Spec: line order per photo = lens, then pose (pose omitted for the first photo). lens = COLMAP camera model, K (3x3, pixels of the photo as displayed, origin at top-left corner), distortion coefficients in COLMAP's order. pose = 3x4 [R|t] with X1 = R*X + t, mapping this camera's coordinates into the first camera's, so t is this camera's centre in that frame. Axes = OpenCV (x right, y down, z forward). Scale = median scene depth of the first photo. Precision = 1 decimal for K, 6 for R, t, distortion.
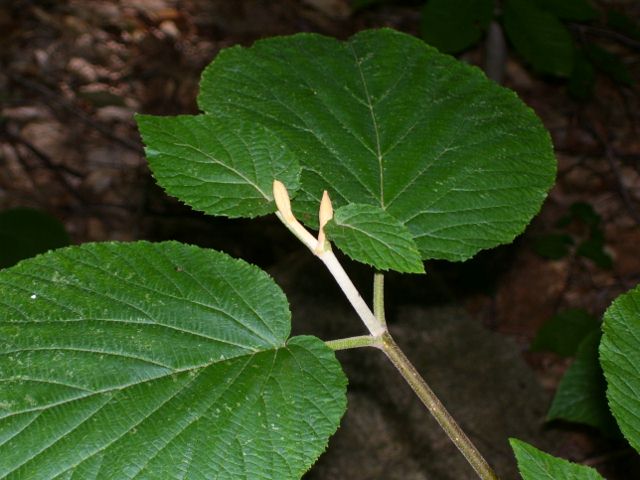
lens RADIAL K [[2041.4, 0, 321.6], [0, 2041.4, 239.8], [0, 0, 1]] dist [-0.053281, 0.000000]
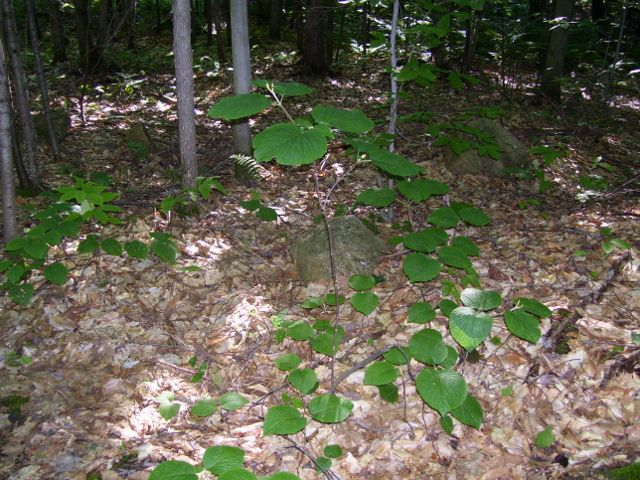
lens RADIAL K [[691.5, 0, 319.5], [0, 691.5, 240.0], [0, 0, 1]] dist [-0.008940, 0.000000]
pose [[0.991084, 0.012856, -0.132615, 0.441162], [-0.035999, 0.984154, -0.173625, 0.834639], [0.128282, 0.176851, 0.975842, -1.124607]]
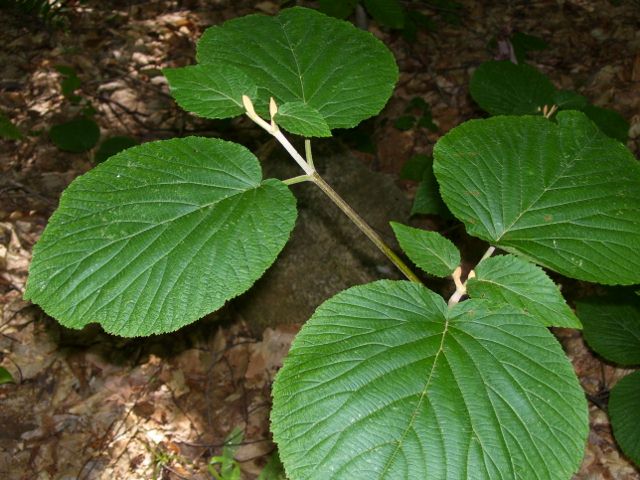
lens RADIAL K [[1076.8, 0, 317.9], [0, 1076.8, 240.4], [0, 0, 1]] dist [-0.053378, 0.000000]
pose [[0.992192, -0.123375, 0.018258, 0.008457], [0.121122, 0.988100, 0.094804, 0.013873], [-0.029737, -0.091852, 0.995329, 0.040329]]
